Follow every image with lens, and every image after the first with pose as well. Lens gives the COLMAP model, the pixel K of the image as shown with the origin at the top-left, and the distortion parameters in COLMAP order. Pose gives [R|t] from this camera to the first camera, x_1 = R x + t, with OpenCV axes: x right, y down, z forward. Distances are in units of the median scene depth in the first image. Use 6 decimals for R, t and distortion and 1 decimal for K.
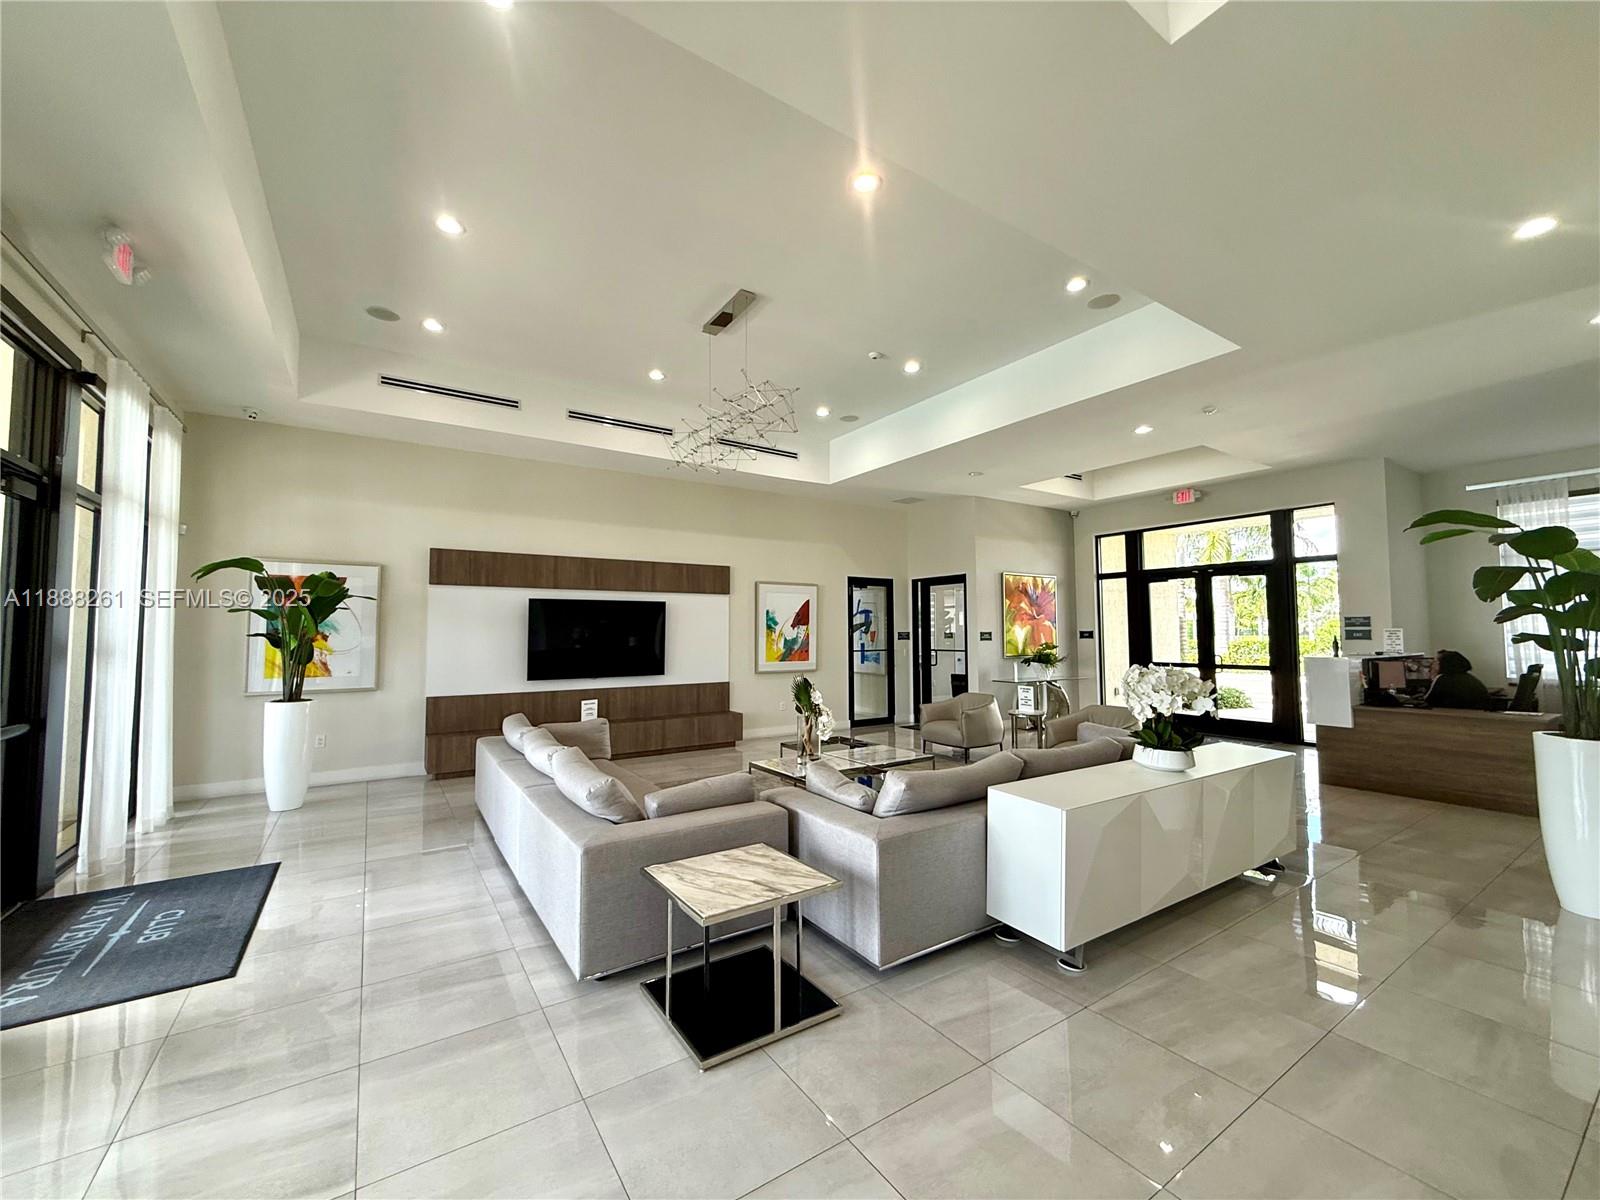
lens RADIAL K [[638.4, 0, 793.8], [0, 638.4, 602.3], [0, 0, 1]] dist [0.000400, 0.000110]
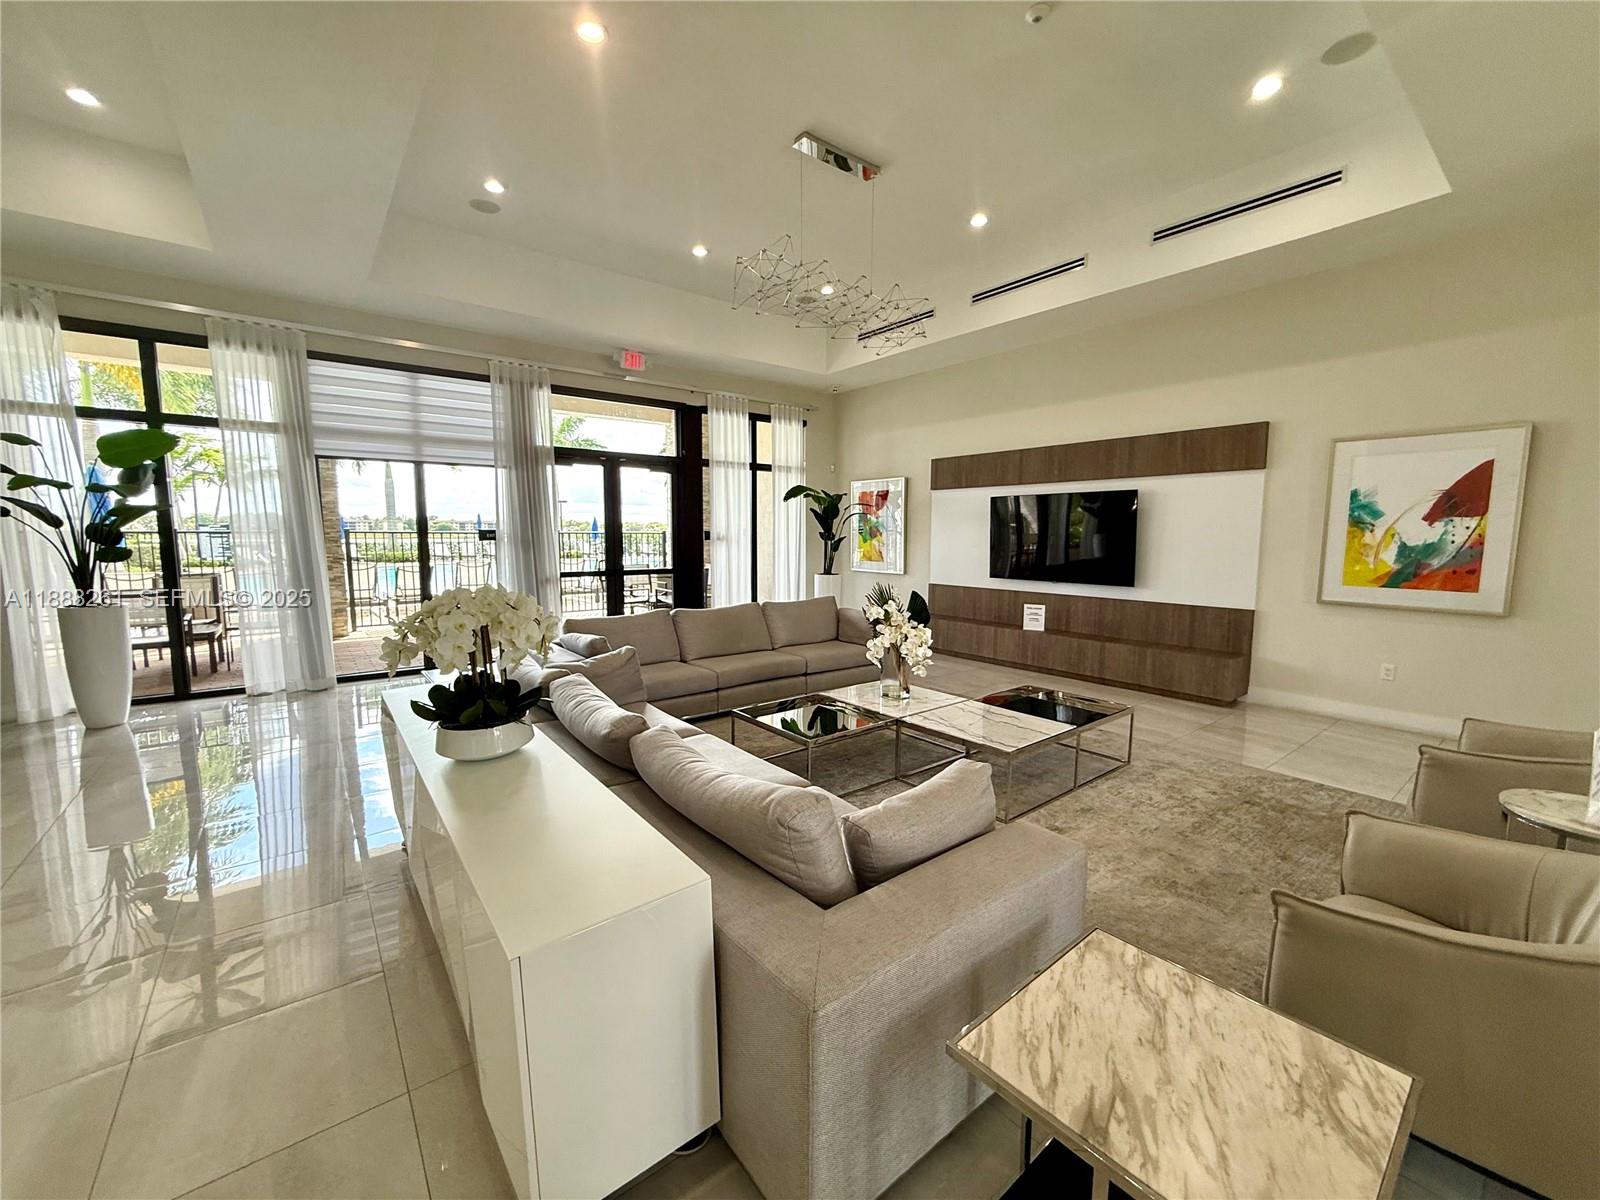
lens RADIAL K [[638.4, 0, 794.5], [0, 638.4, 603.6], [0, 0, 1]] dist [0.000400, 0.000110]
pose [[0.083908, 0.119324, -0.989303, 0.481980], [0.051596, 0.990953, 0.123899, 0.016696], [0.995137, -0.061440, 0.076992, 0.499367]]
